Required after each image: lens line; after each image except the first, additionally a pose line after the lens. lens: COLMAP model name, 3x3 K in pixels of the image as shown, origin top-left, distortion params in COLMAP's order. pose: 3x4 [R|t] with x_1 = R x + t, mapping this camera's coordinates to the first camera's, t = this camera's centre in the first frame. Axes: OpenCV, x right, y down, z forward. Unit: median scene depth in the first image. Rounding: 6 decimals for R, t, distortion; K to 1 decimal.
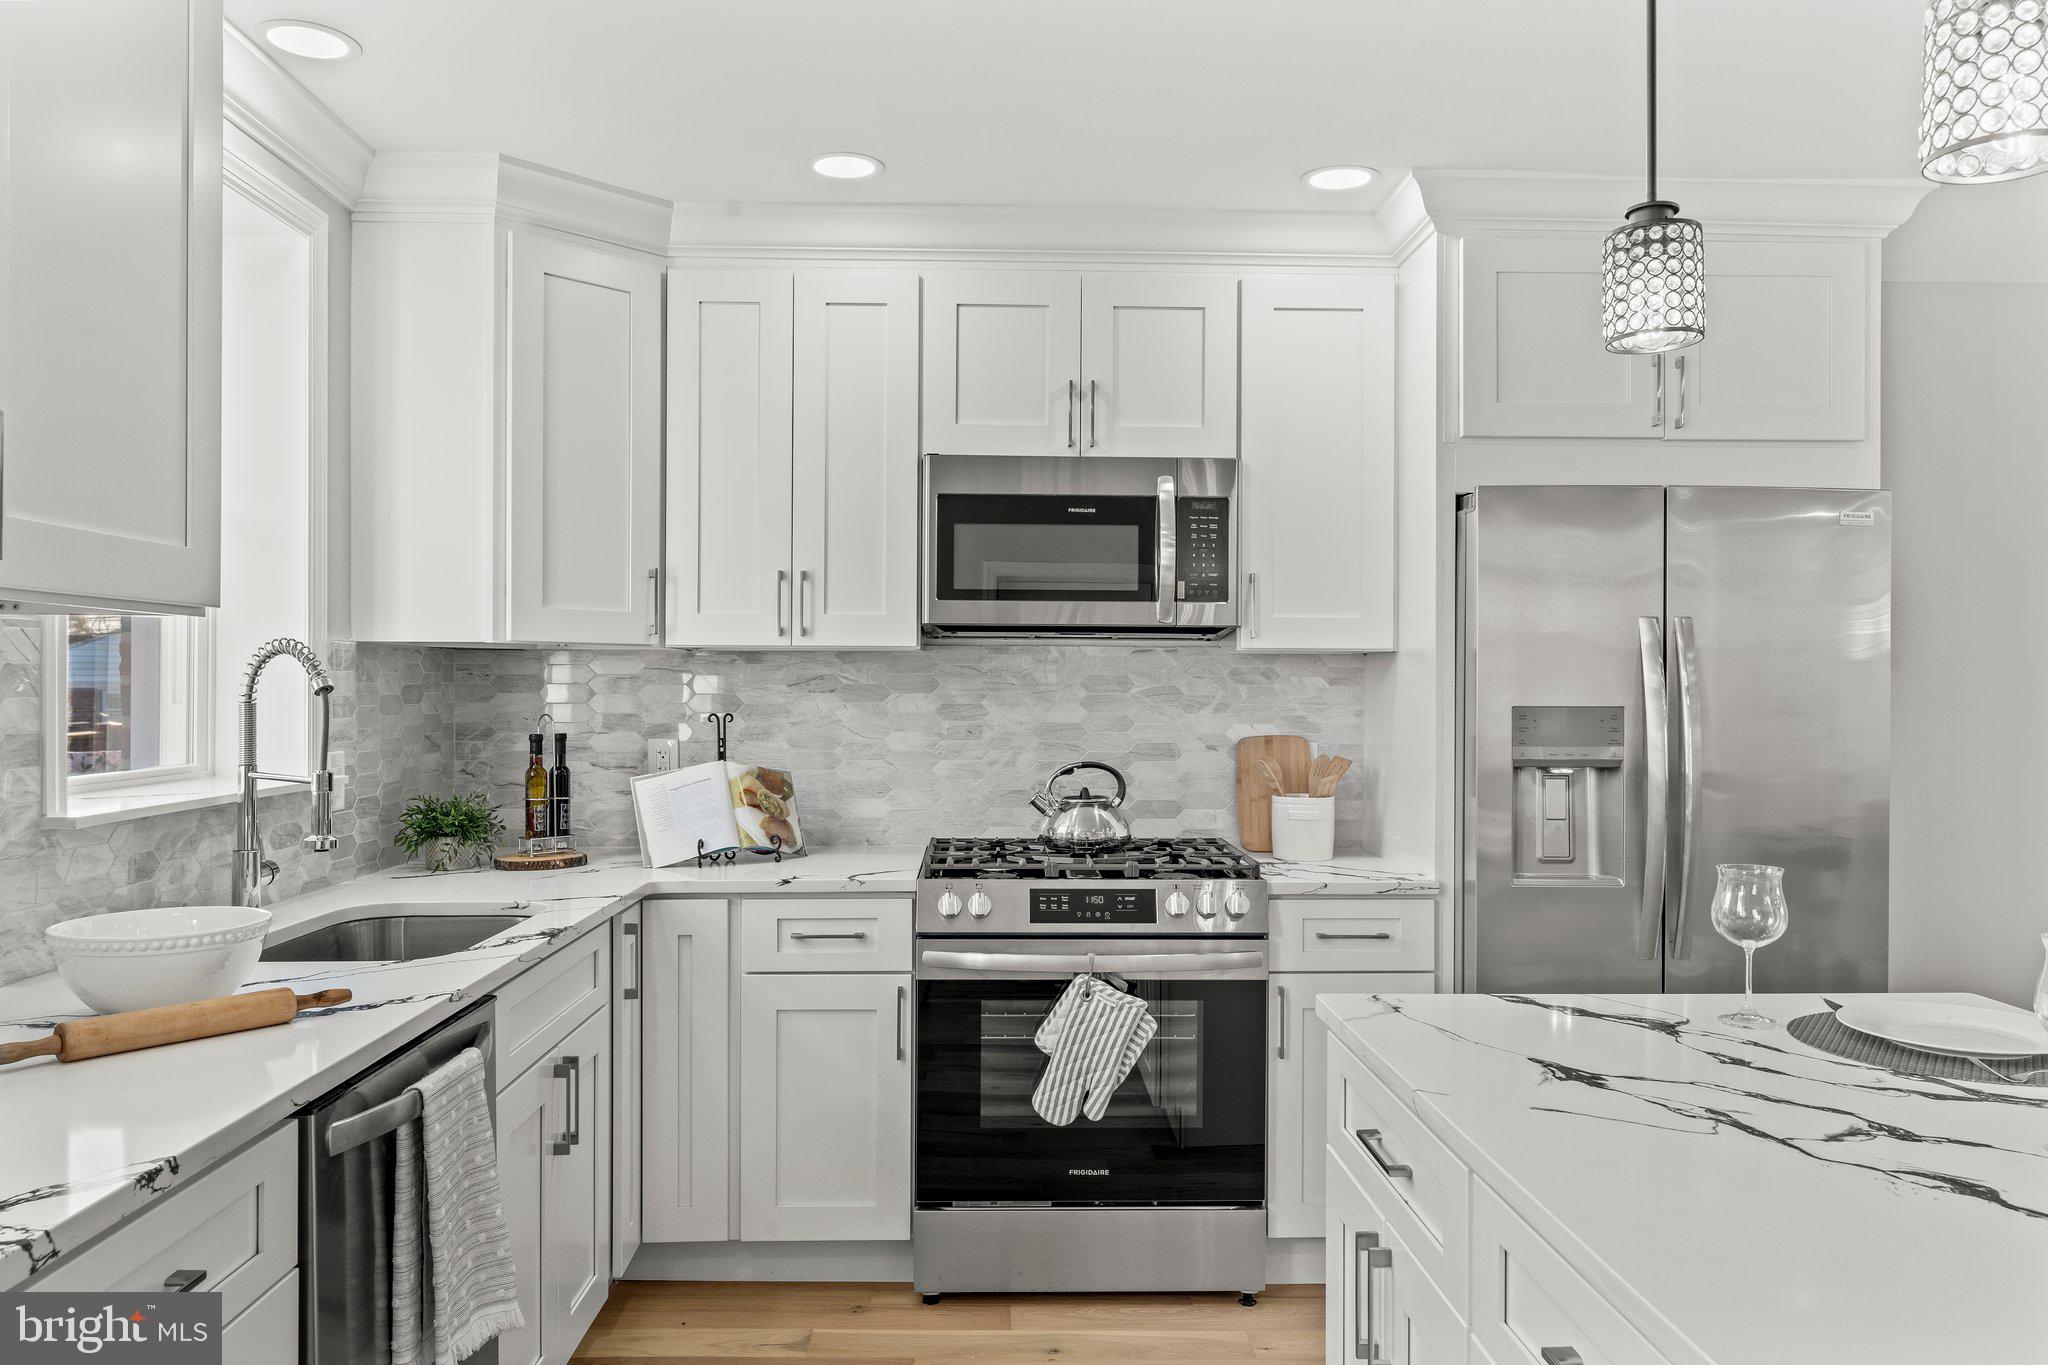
lens RADIAL K [[1457.3, 0, 1020.2], [0, 1457.3, 687.4], [0, 0, 1]] dist [-0.000534, 0.001004]
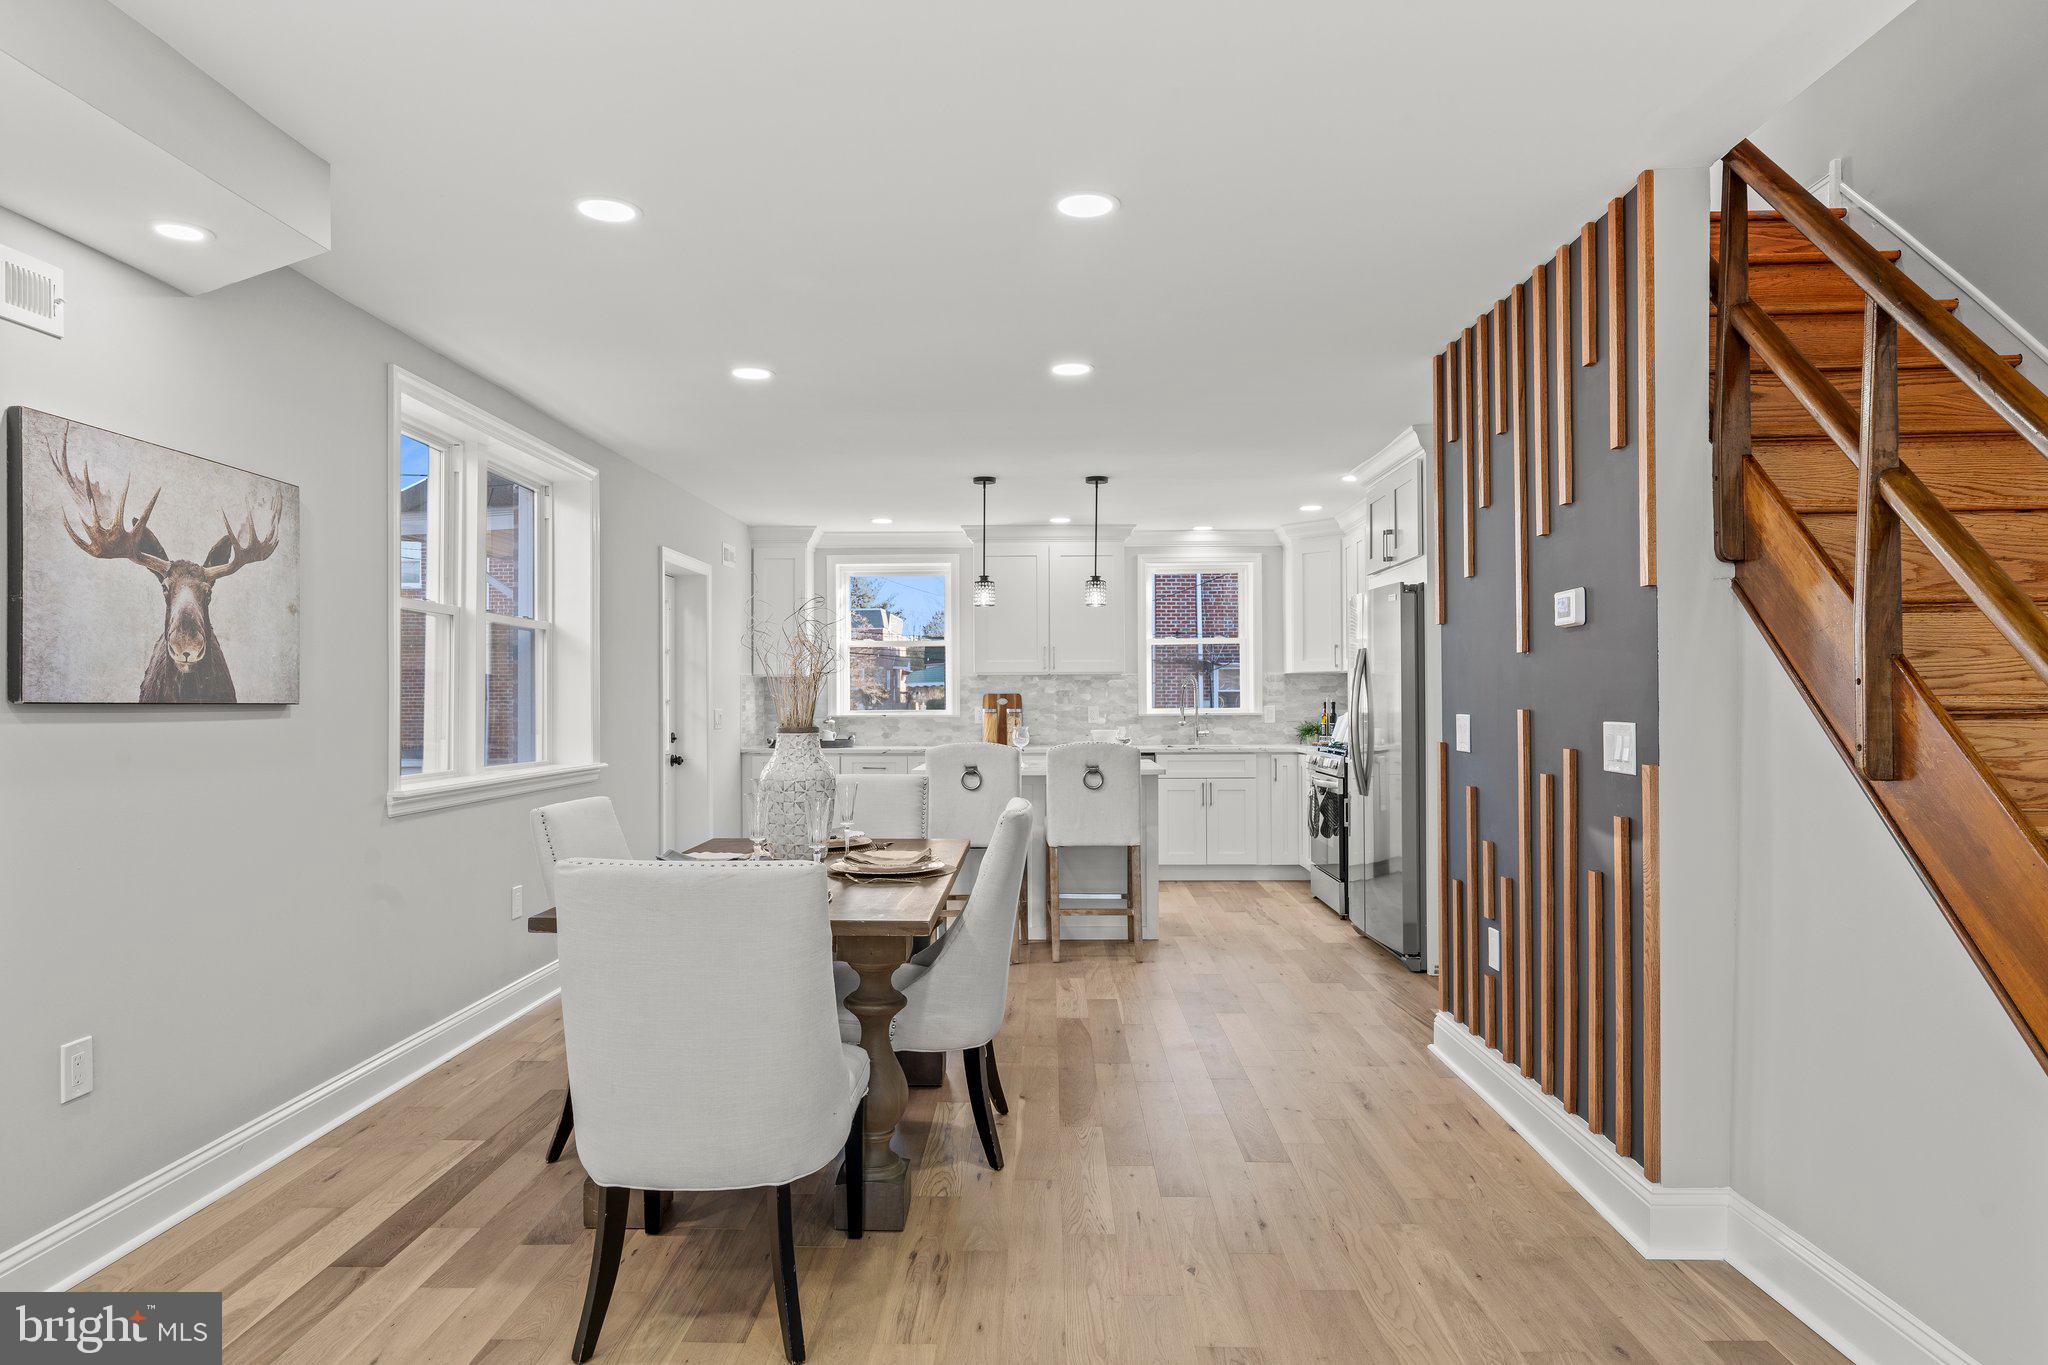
lens RADIAL K [[1208.6, 0, 1025.9], [0, 1208.6, 691.3], [0, 0, 1]] dist [-0.003855, 0.003768]
pose [[-0.047597, -0.012276, -0.998791, 2.319457], [0.002552, 0.999920, -0.012411, 0.041735], [0.998863, -0.003140, -0.047562, 0.535228]]
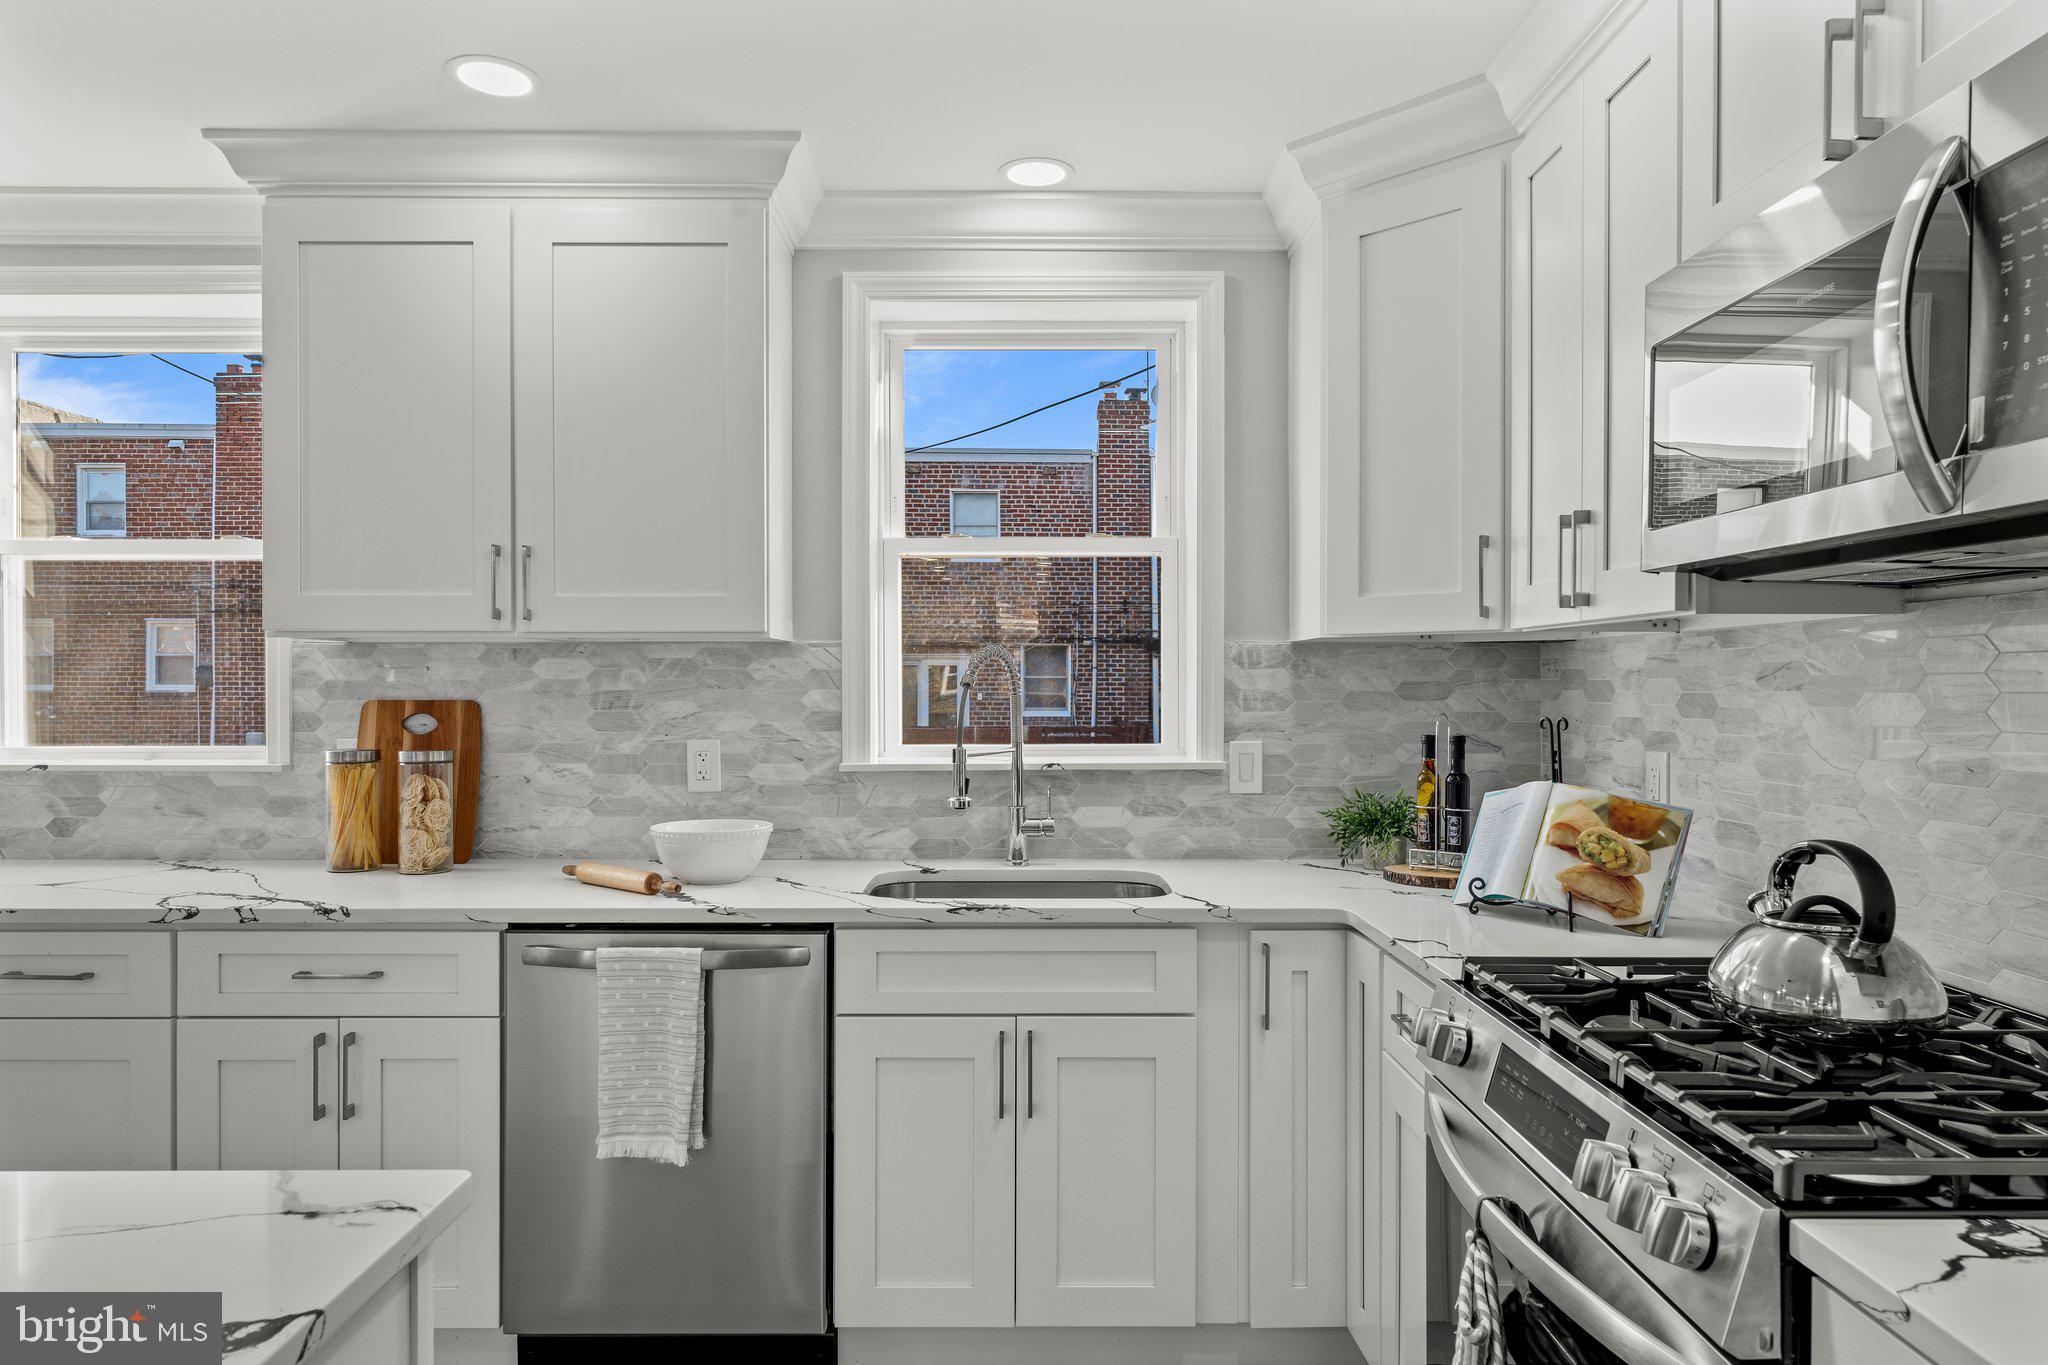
lens RADIAL K [[1253.6, 0, 1025.1], [0, 1253.6, 680.3], [0, 0, 1]] dist [0.000513, 0.000229]
pose [[-0.022744, -0.007429, -0.999714, 0.479861], [-0.001432, 0.999972, -0.007398, 0.004388], [0.999740, 0.001263, -0.022754, 0.815633]]
